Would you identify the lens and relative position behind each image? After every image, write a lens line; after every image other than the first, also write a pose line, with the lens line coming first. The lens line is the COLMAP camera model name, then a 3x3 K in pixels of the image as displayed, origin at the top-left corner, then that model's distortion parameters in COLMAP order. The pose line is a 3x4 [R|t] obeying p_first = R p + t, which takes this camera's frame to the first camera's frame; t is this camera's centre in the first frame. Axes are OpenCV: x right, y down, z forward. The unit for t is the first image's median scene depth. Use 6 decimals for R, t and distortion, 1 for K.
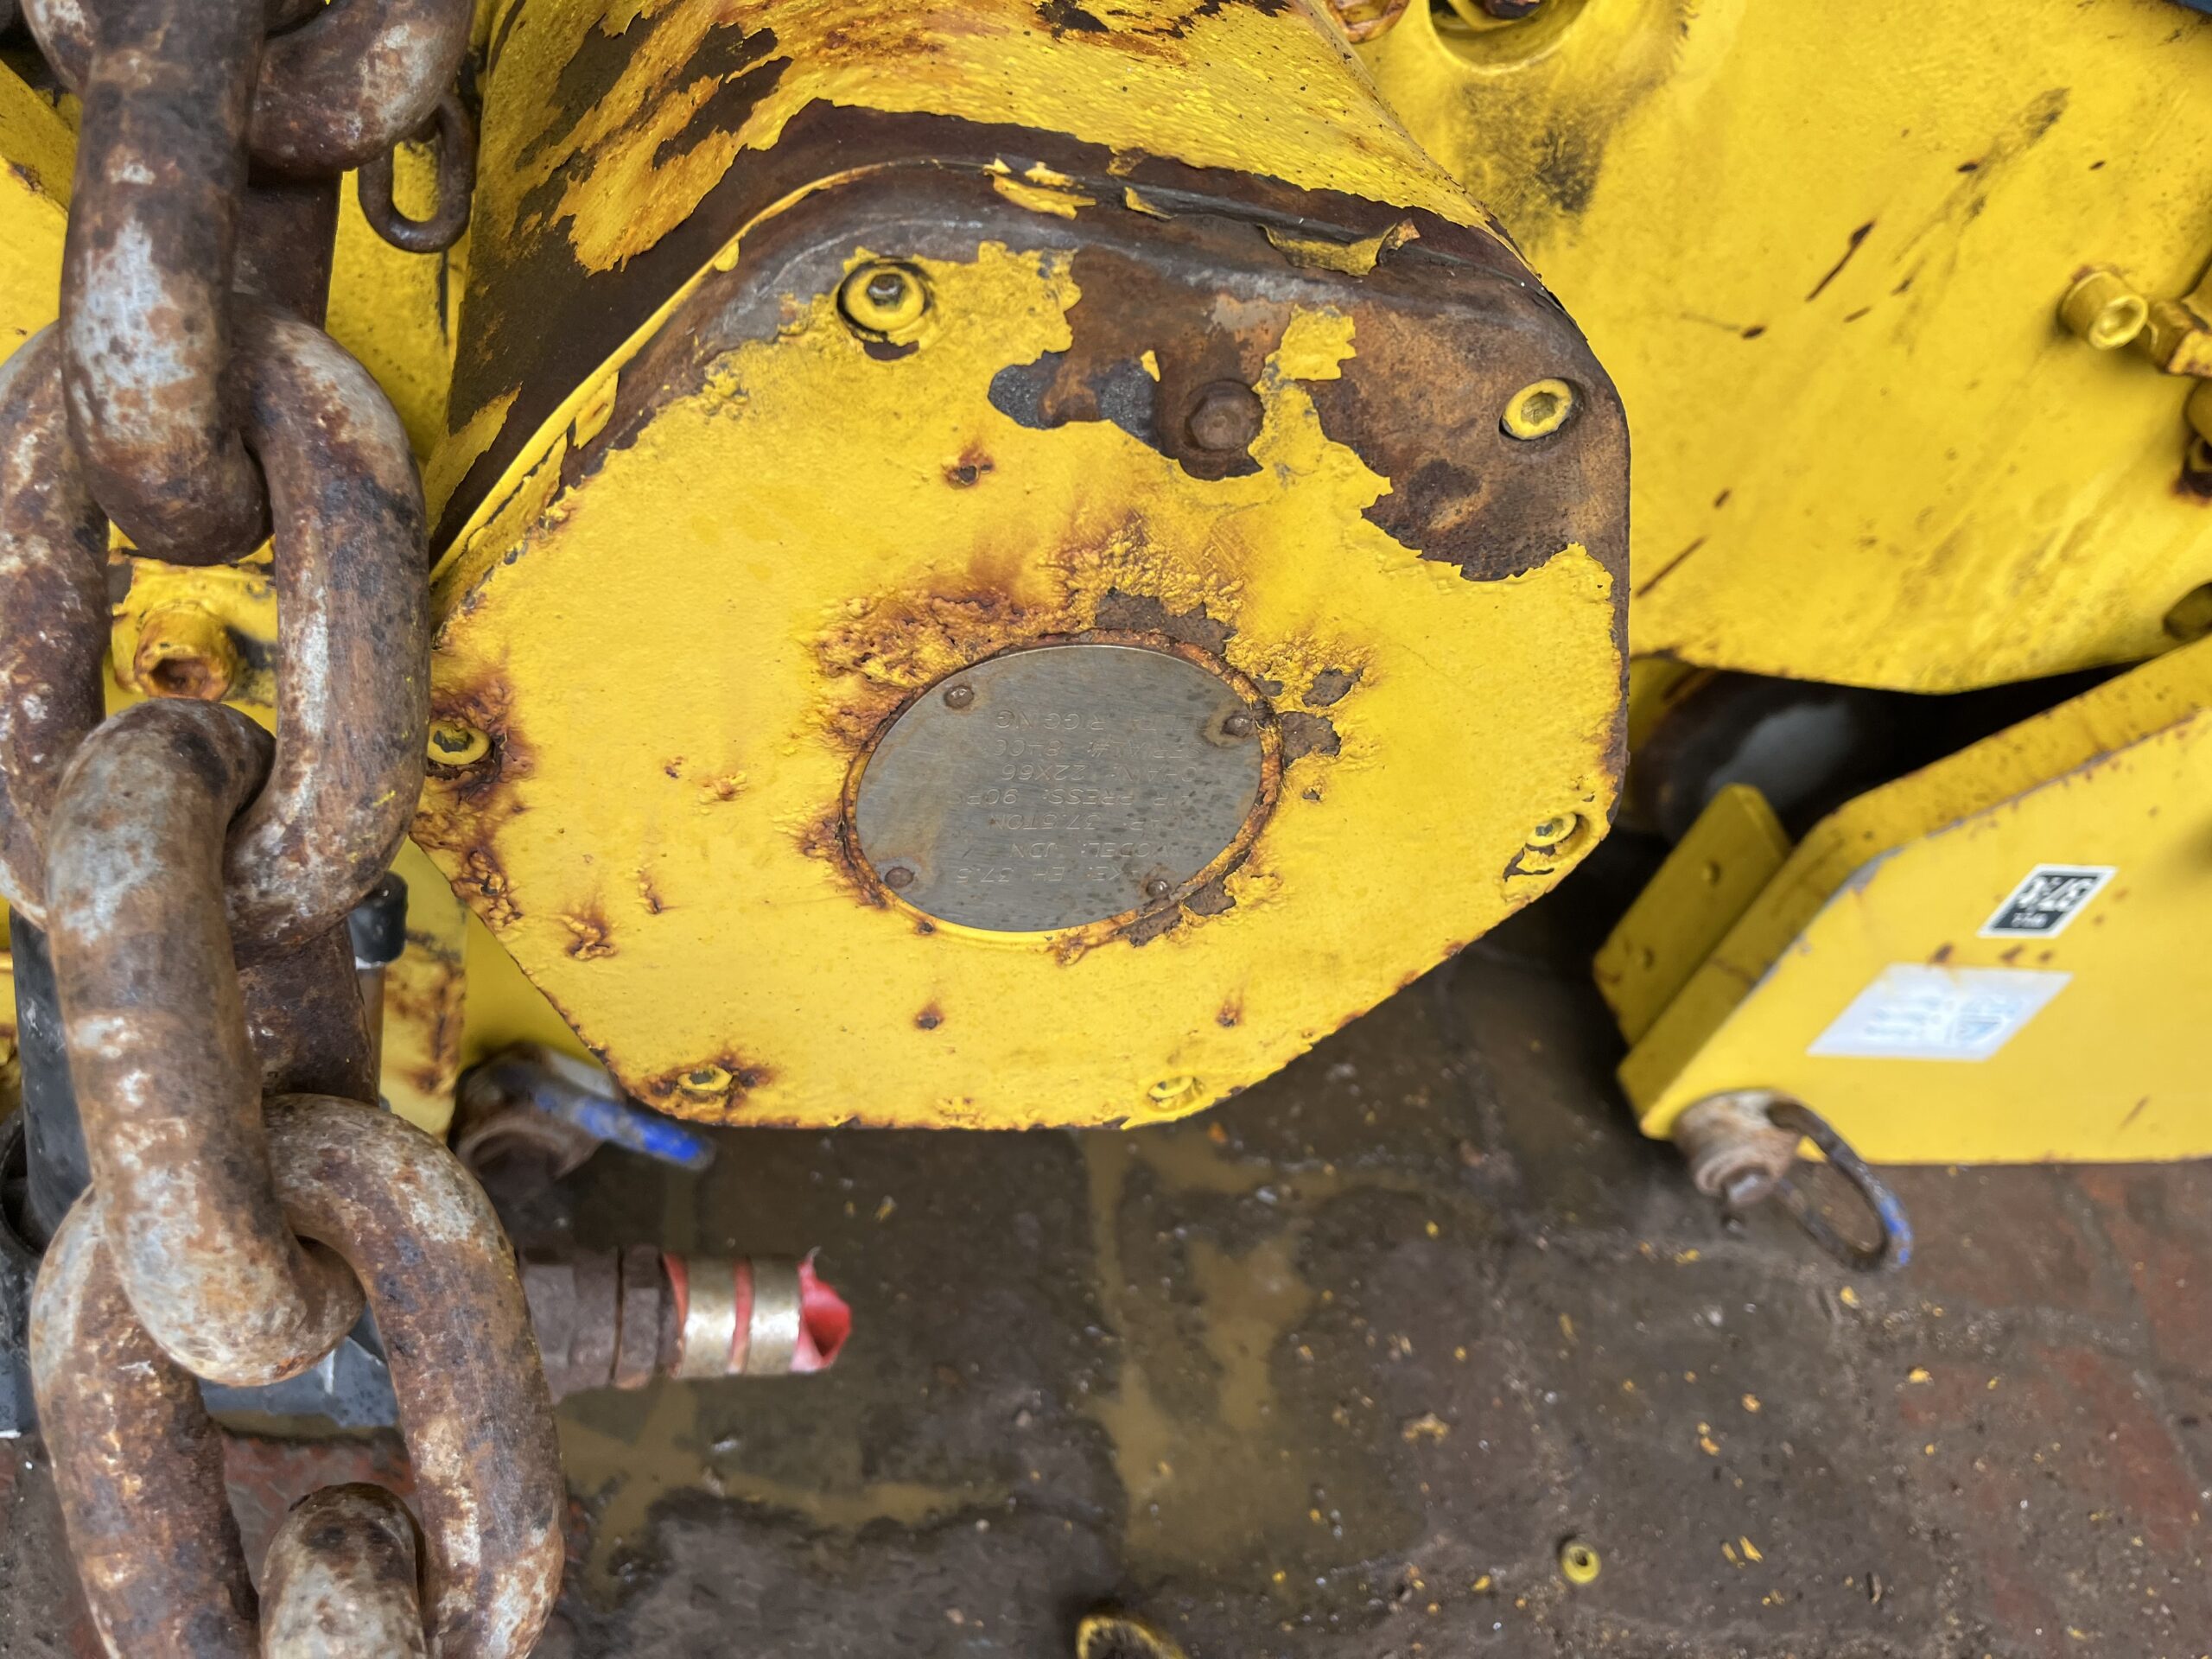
lens RADIAL K [[1711.0, 0, 1087.4], [0, 1711.0, 849.3], [0, 0, 1]] dist [0.011877, -0.002474]
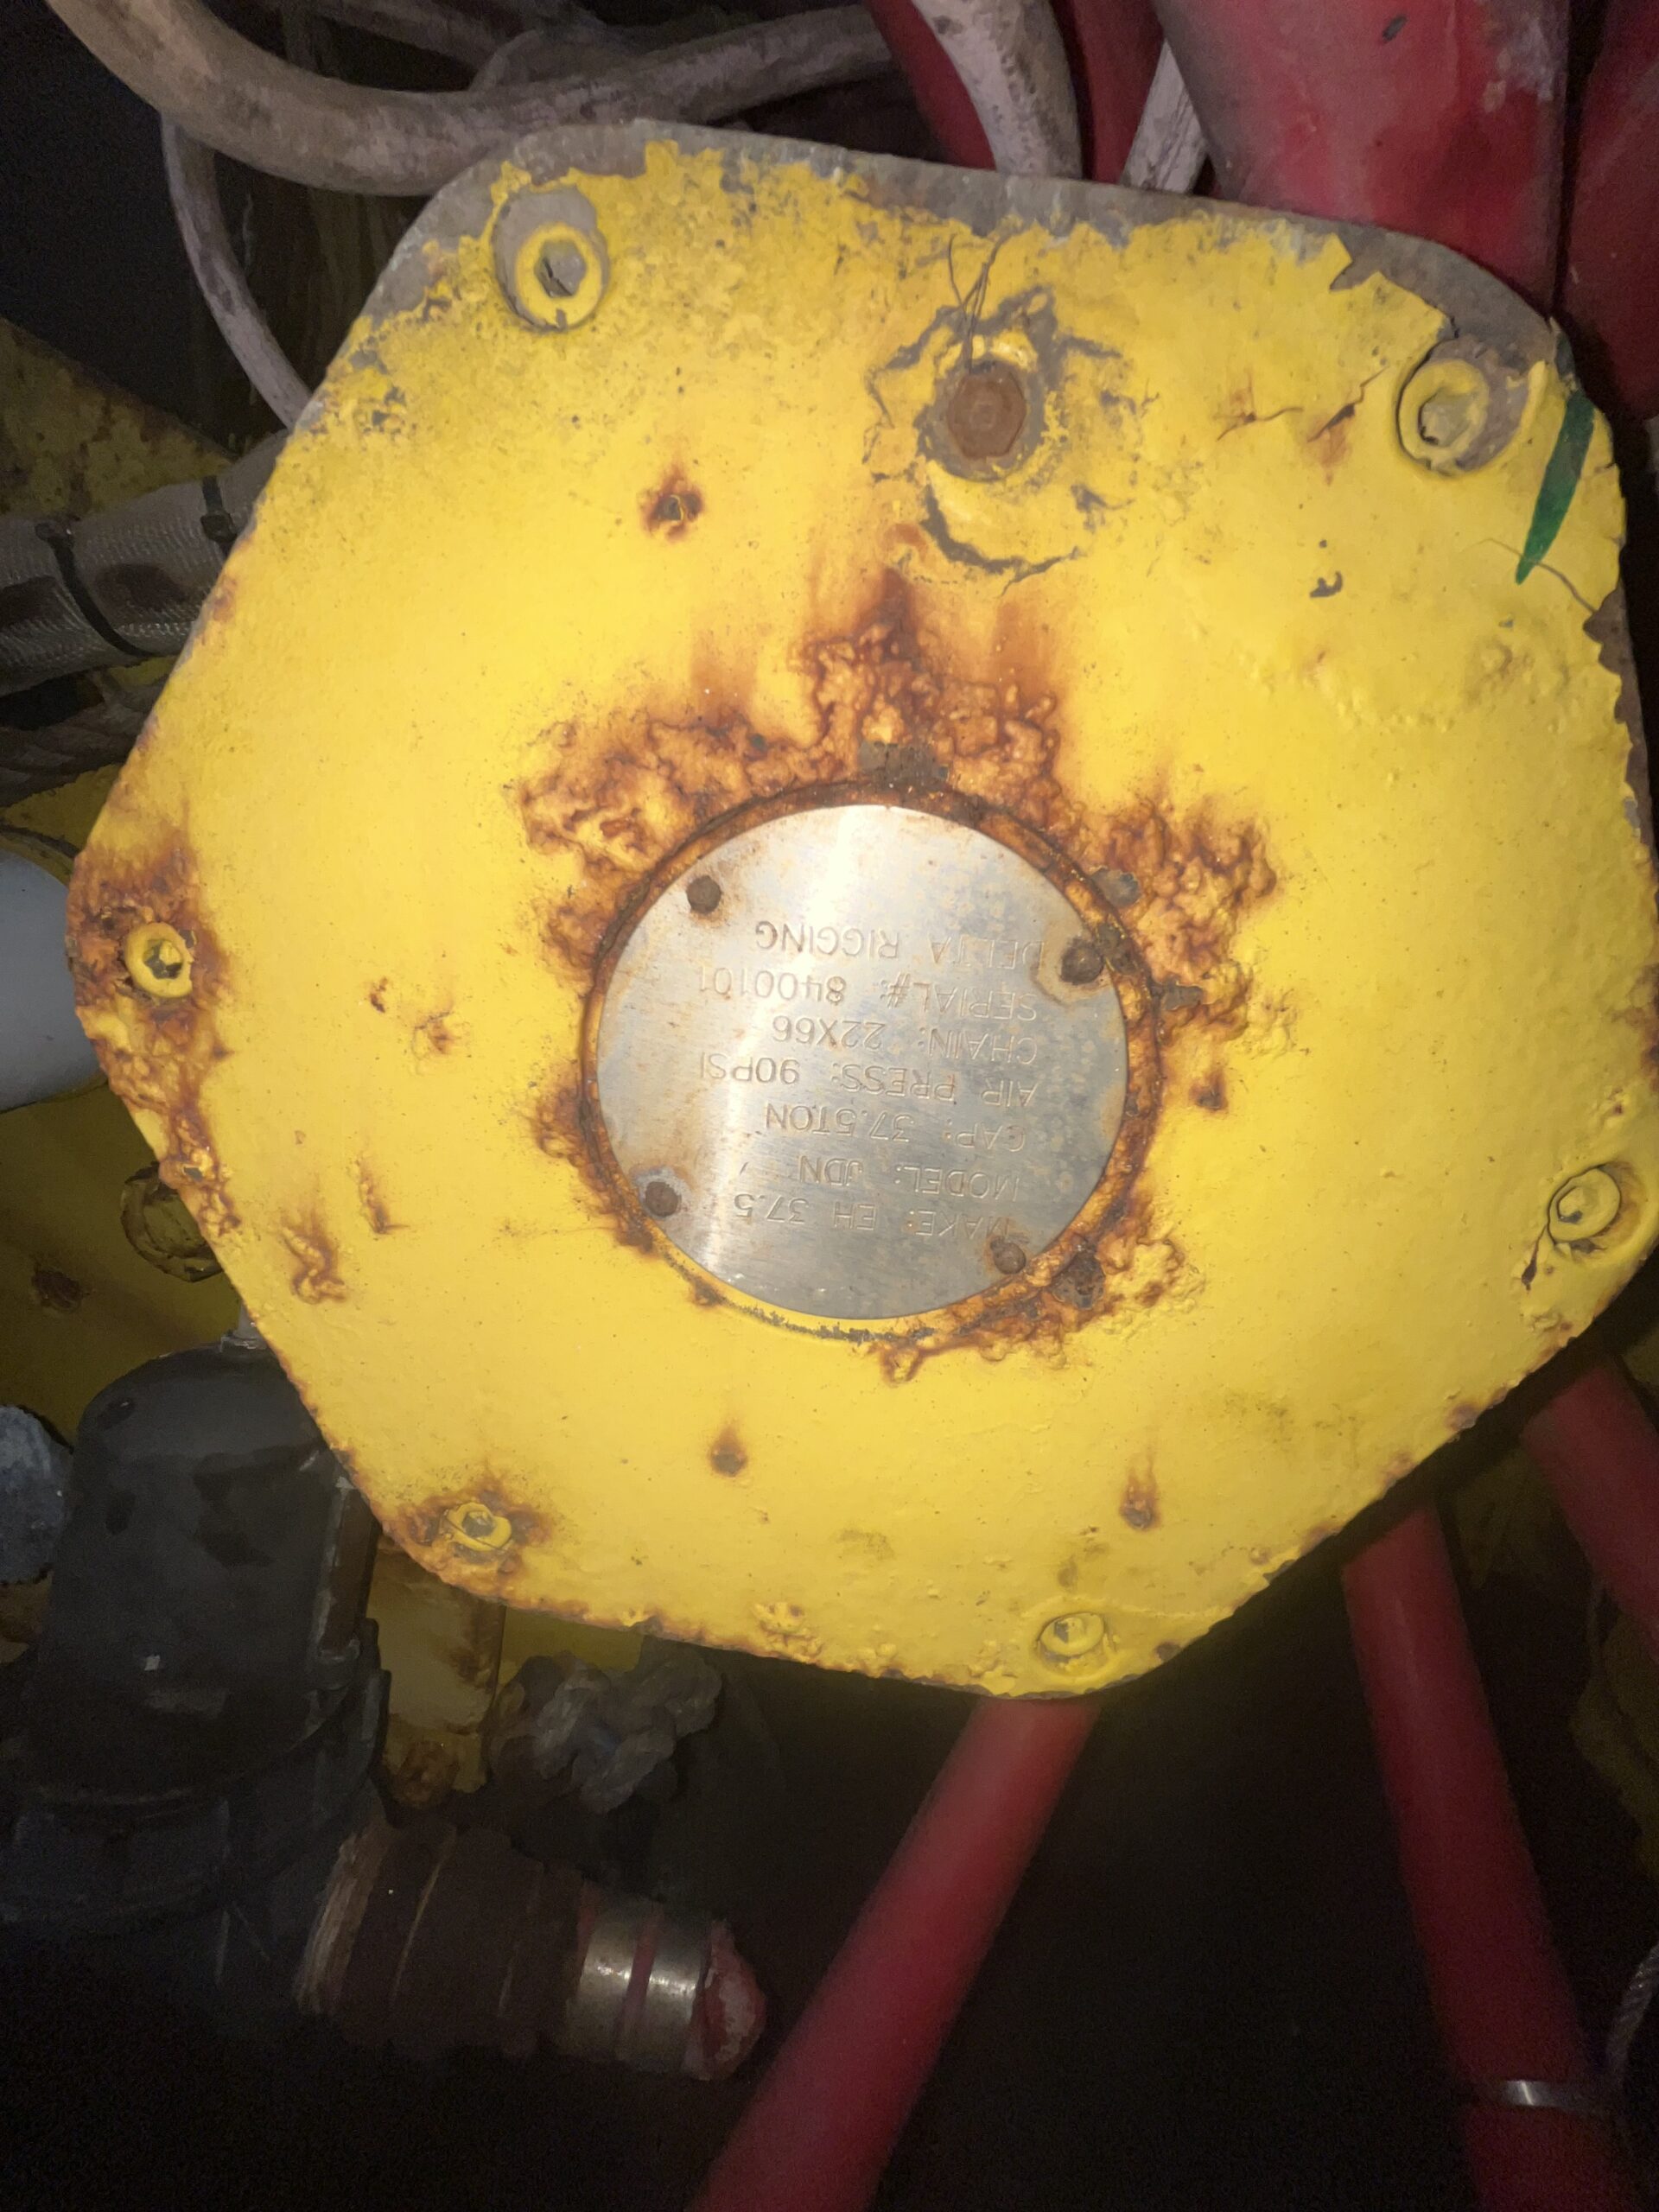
lens RADIAL K [[898.2, 0, 831.7], [0, 898.2, 1101.3], [0, 0, 1]] dist [-0.001170, -0.000376]
pose [[0.960178, -0.055420, -0.273836, 0.075019], [-0.094856, 0.857244, -0.506098, 0.163278], [0.262792, 0.511919, 0.817850, 0.586913]]
